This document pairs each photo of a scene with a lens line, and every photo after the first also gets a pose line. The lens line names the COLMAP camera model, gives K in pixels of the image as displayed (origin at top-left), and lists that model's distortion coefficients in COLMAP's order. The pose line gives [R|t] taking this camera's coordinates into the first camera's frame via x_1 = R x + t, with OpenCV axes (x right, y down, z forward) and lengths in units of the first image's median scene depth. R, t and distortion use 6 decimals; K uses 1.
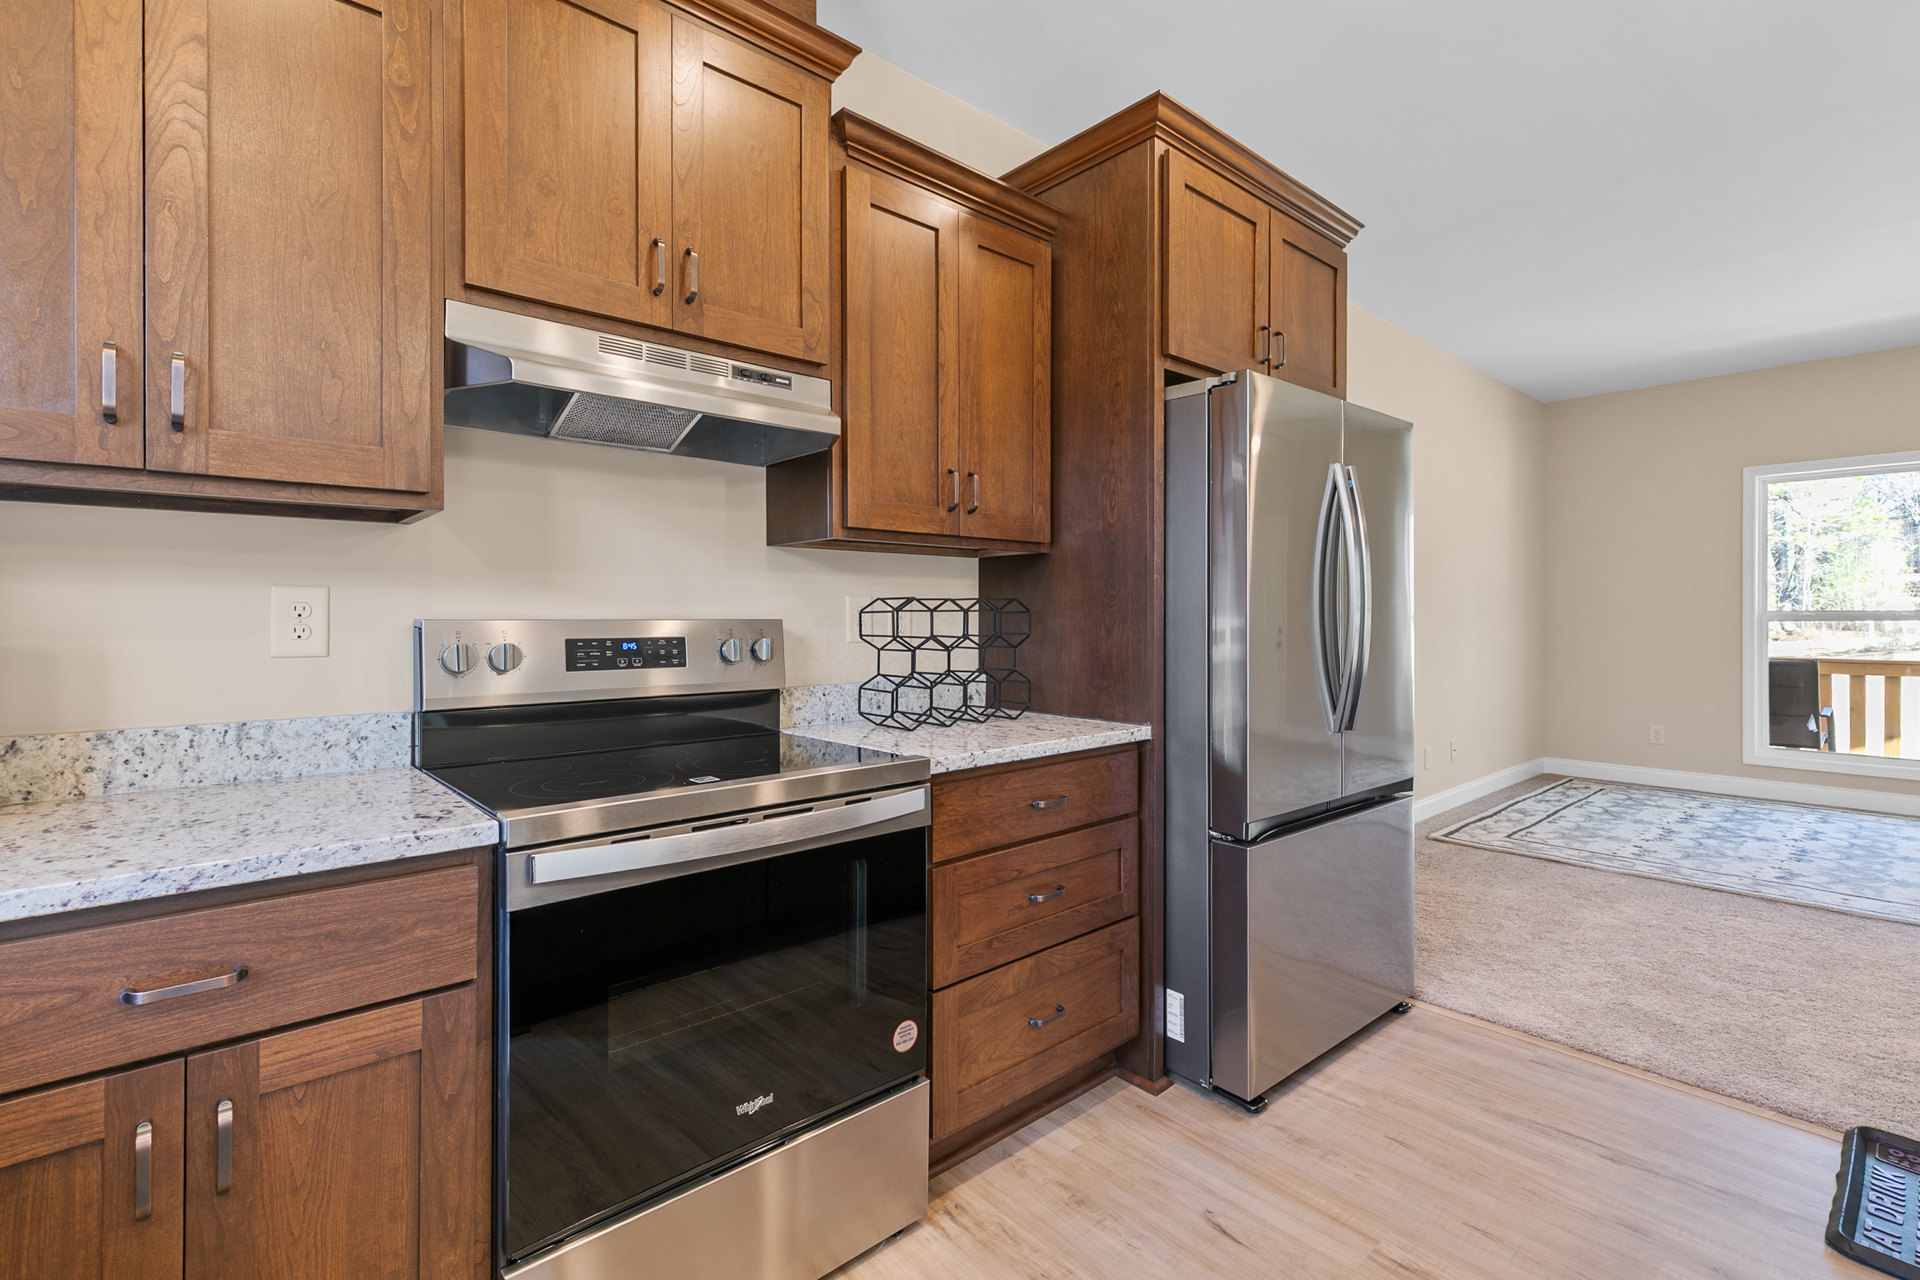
lens RADIAL K [[860.1, 0, 963.2], [0, 860.1, 617.4], [0, 0, 1]] dist [0.008248, -0.001326]
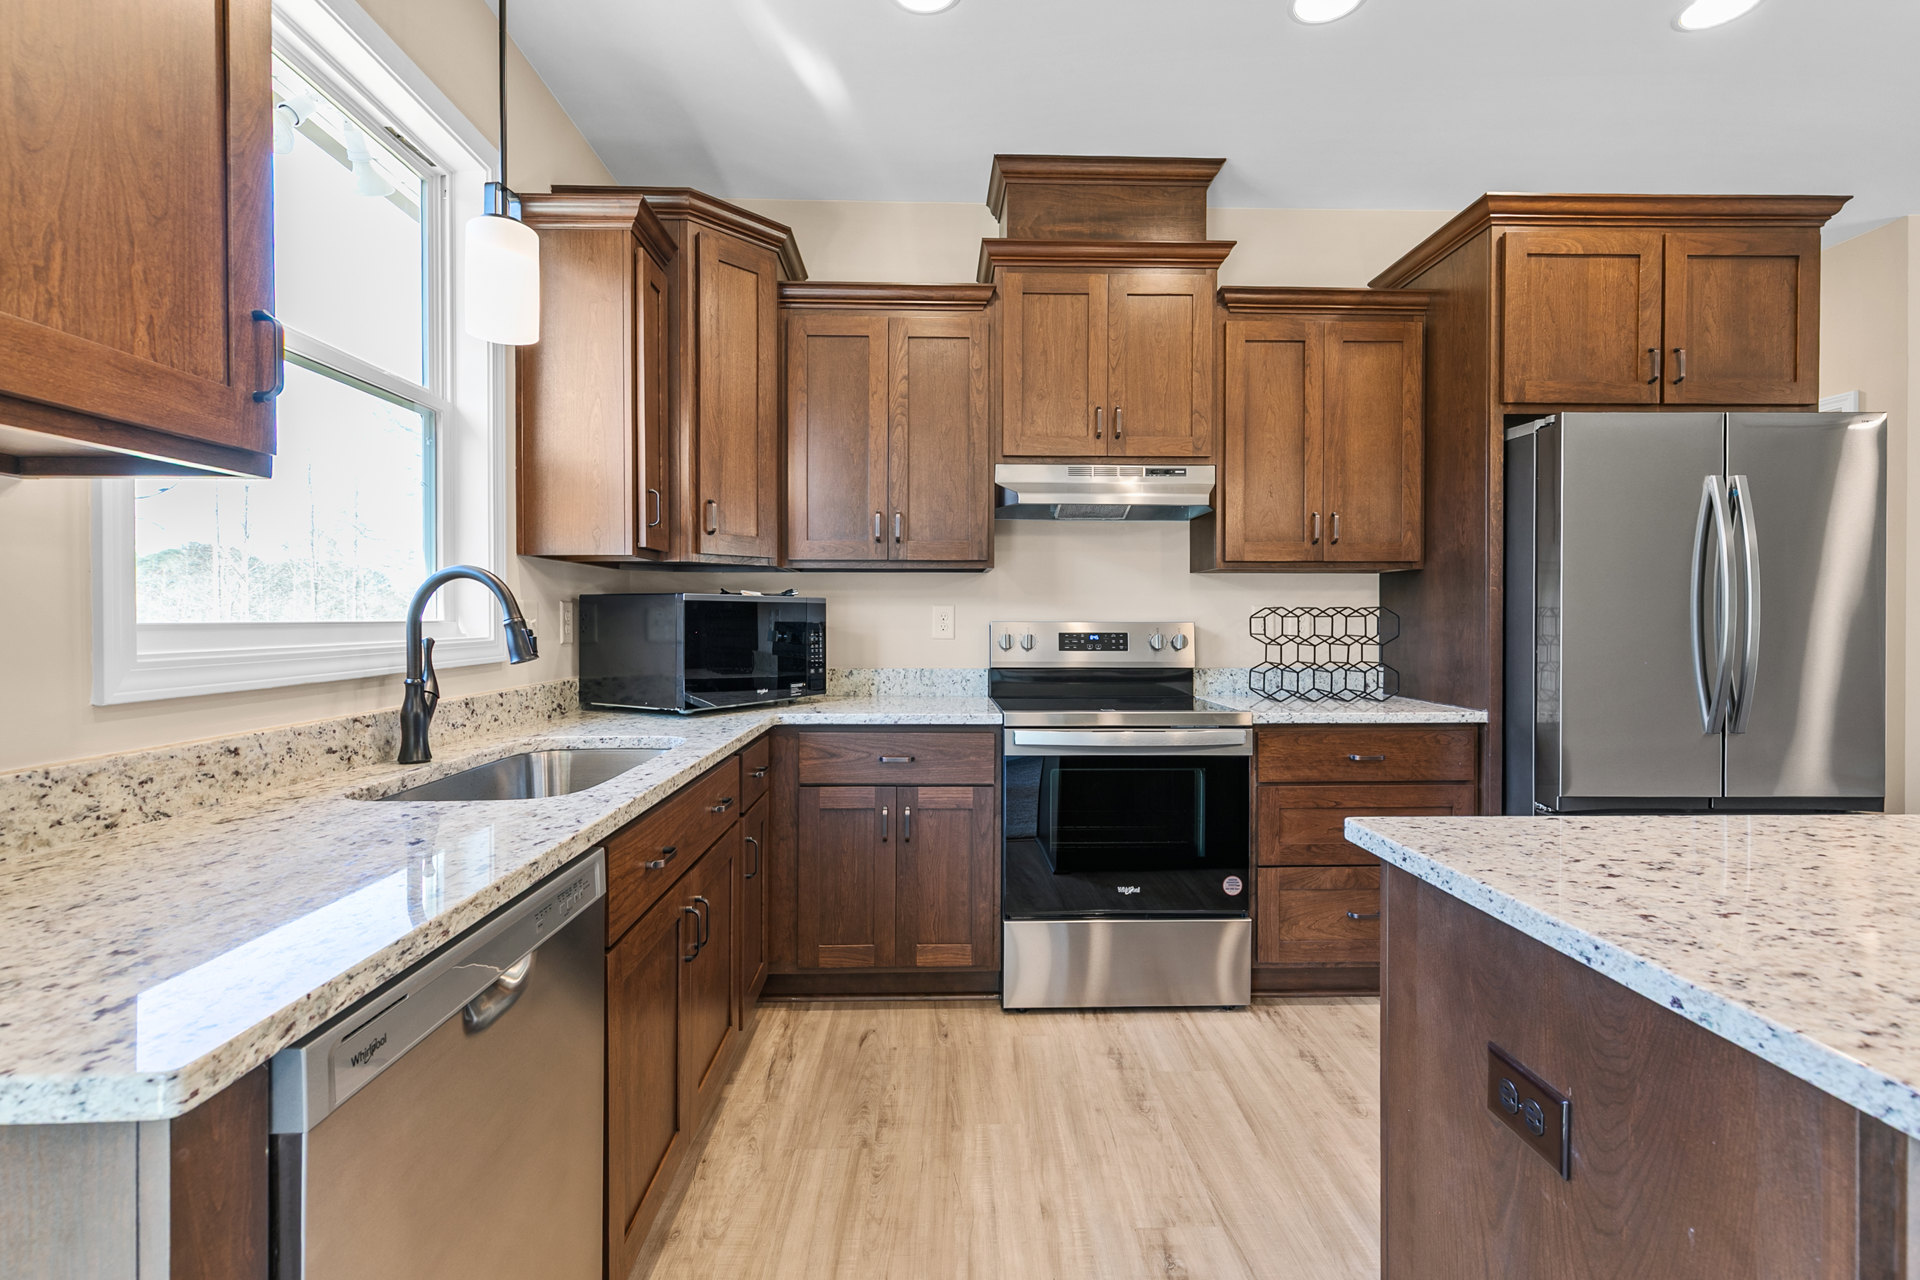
lens RADIAL K [[860.1, 0, 963.2], [0, 860.1, 617.4], [0, 0, 1]] dist [0.008248, -0.001326]
pose [[0.770221, 0.001907, -0.637775, 0.495583], [-0.002646, 0.999996, -0.000206, -0.005275], [0.637772, 0.001847, 0.770223, -0.475151]]
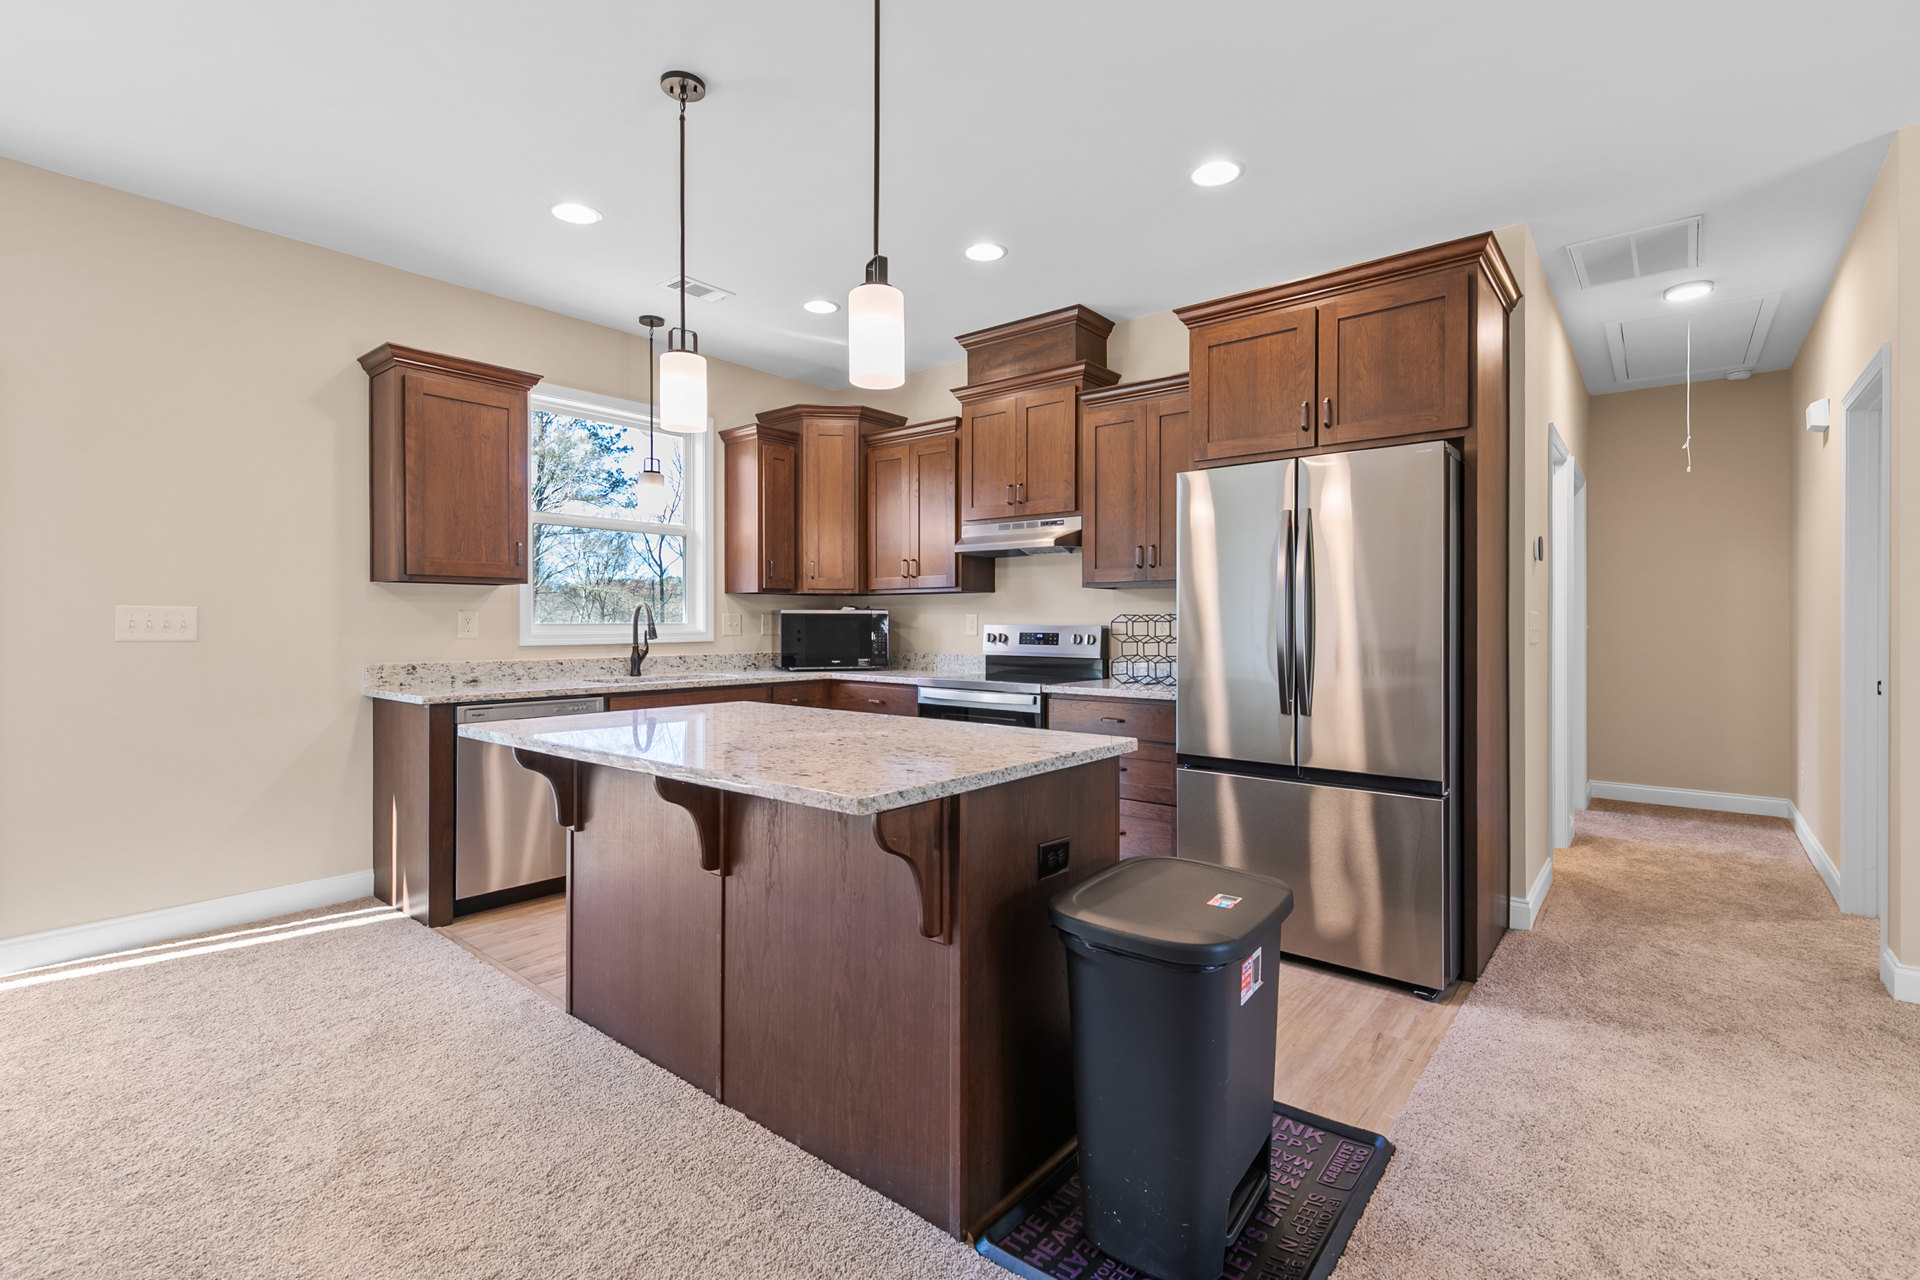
lens RADIAL K [[860.1, 0, 963.2], [0, 860.1, 617.4], [0, 0, 1]] dist [0.008248, -0.001326]
pose [[0.166134, -0.001501, -0.986102, 2.023694], [-0.001817, 0.999997, -0.001828, -0.015038], [0.986101, 0.002096, 0.166131, 0.362277]]
